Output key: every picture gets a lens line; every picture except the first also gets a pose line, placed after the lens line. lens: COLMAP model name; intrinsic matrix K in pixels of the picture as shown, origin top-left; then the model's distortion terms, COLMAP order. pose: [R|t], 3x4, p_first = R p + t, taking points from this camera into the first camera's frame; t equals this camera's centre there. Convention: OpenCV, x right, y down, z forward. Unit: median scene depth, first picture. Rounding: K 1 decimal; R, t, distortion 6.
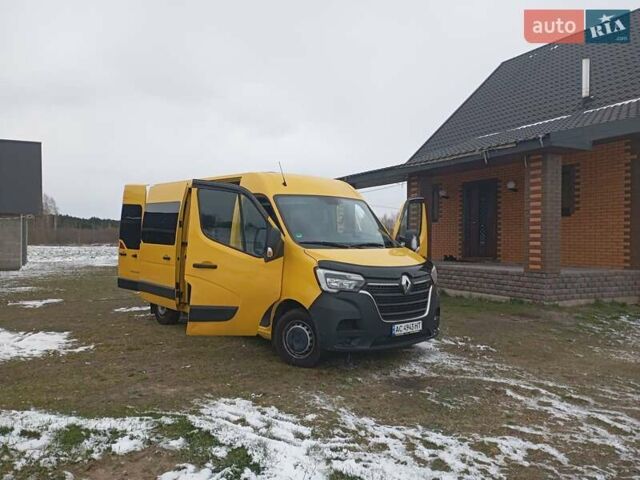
lens RADIAL K [[532.2, 0, 320.0], [0, 532.2, 240.0], [0, 0, 1]] dist [0.093885, -0.110178]
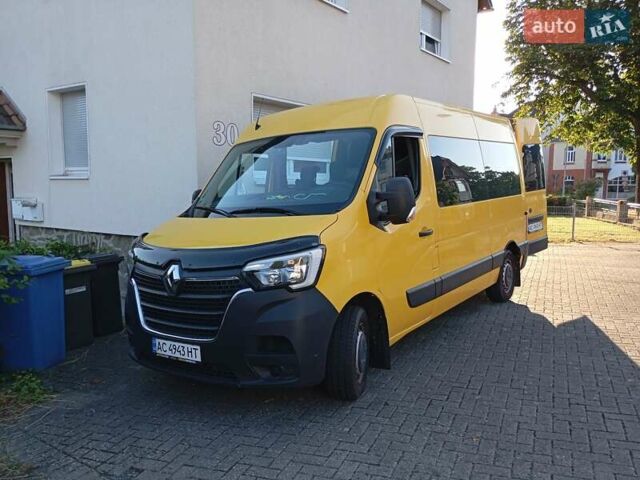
lens RADIAL K [[532.2, 0, 320.0], [0, 532.2, 240.0], [0, 0, 1]] dist [0.093885, -0.110178]
pose [[0.230532, 0.067119, -0.970747, 0.802403], [0.041550, 0.996029, 0.078734, -0.002552], [0.972177, -0.058485, 0.226828, 1.044607]]
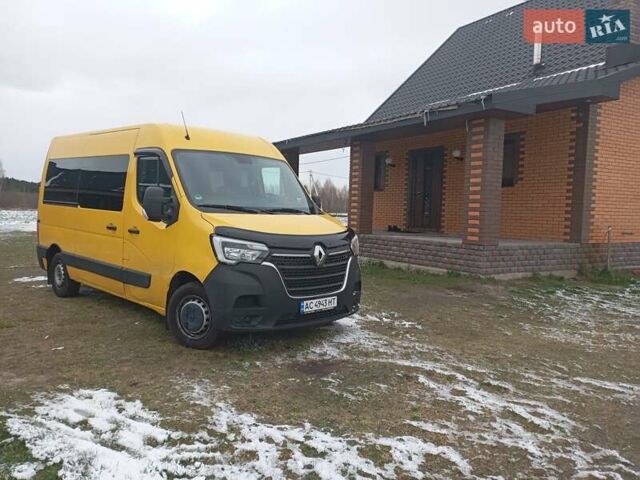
lens RADIAL K [[532.2, 0, 320.0], [0, 532.2, 240.0], [0, 0, 1]] dist [0.093885, -0.110178]
pose [[0.997040, 0.015010, 0.075401, 0.097849], [-0.019234, 0.998268, 0.055604, 0.009111], [-0.074436, -0.056890, 0.995602, 0.130297]]
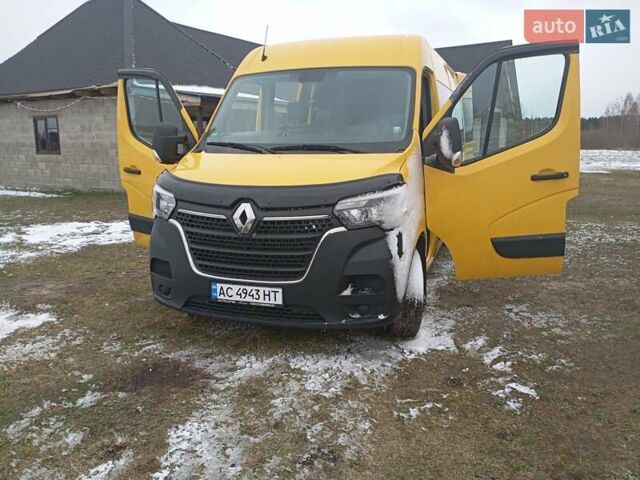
lens RADIAL K [[532.2, 0, 320.0], [0, 532.2, 240.0], [0, 0, 1]] dist [0.093885, -0.110178]
pose [[0.506935, 0.147063, -0.849346, 0.691864], [0.004046, 0.984922, 0.172953, 0.008674], [0.861975, -0.091113, 0.498697, 0.800685]]
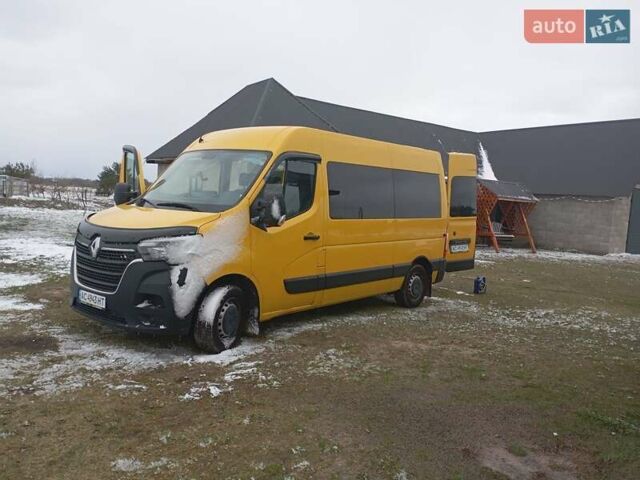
lens RADIAL K [[532.2, 0, 320.0], [0, 532.2, 240.0], [0, 0, 1]] dist [0.093885, -0.110178]
pose [[0.153988, 0.077904, -0.984997, 1.061511], [-0.065853, 0.995480, 0.068438, -0.009397], [0.985876, 0.054326, 0.158422, 1.232953]]
